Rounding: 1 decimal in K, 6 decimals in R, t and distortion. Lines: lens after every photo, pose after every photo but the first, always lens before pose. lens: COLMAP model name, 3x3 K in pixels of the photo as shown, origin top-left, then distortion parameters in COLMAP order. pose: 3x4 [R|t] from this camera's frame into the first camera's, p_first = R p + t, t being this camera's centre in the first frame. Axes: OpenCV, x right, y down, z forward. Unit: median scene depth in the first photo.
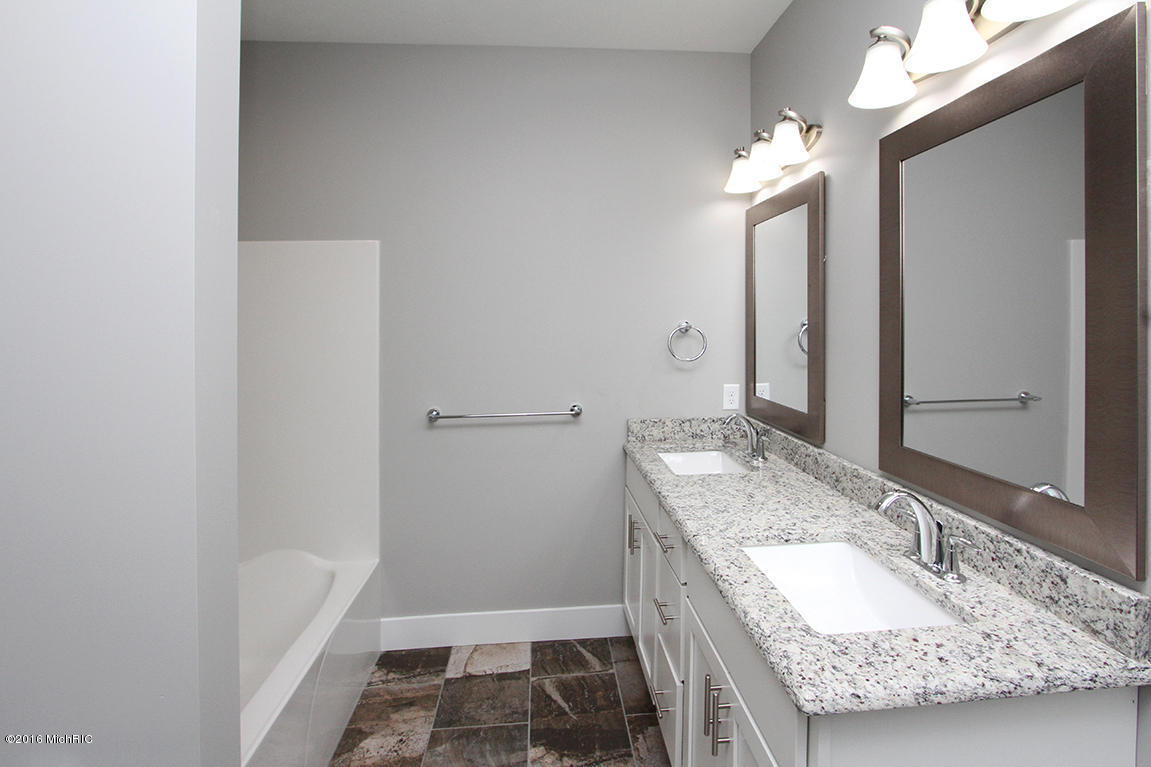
lens RADIAL K [[542.5, 0, 600.3], [0, 542.5, 332.2], [0, 0, 1]] dist [-0.026730, 0.003785]
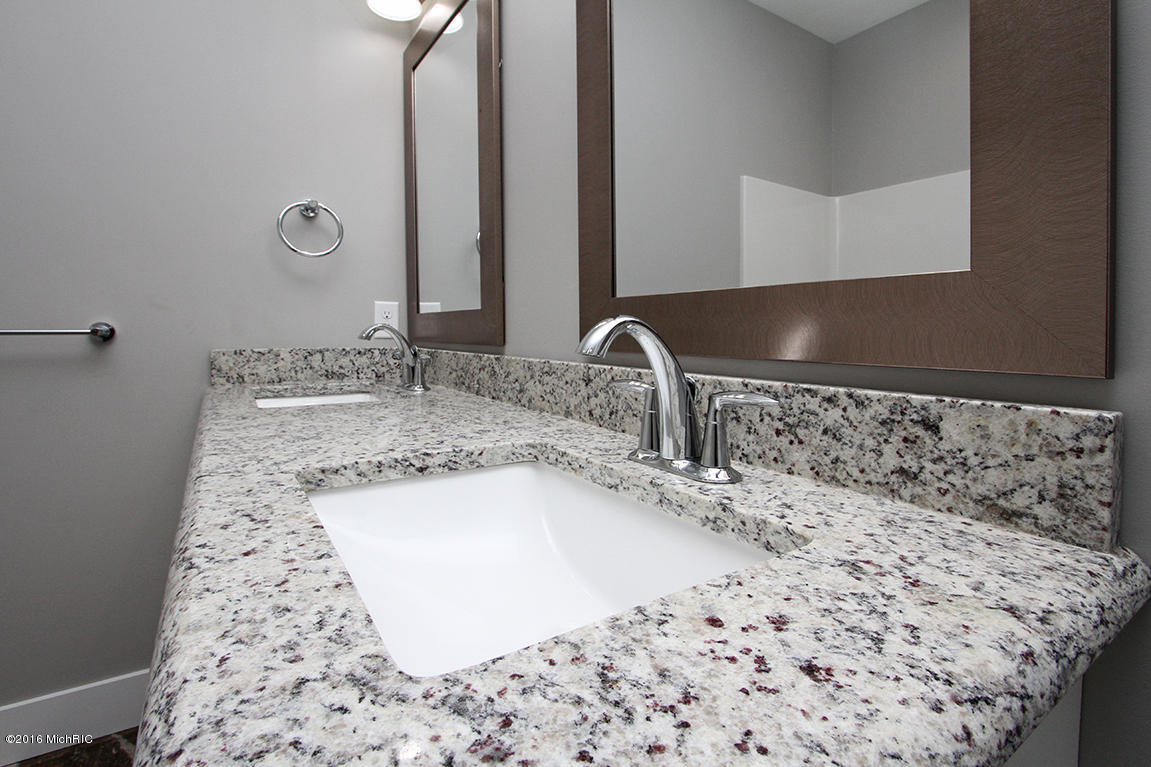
lens RADIAL K [[542.5, 0, 554.3], [0, 542.5, 336.0], [0, 0, 1]] dist [-0.026730, 0.003785]
pose [[0.900682, -0.009868, 0.434367, 0.321699], [0.012679, 0.999913, -0.003574, 0.356309], [-0.434294, 0.008726, 0.900729, 0.658902]]
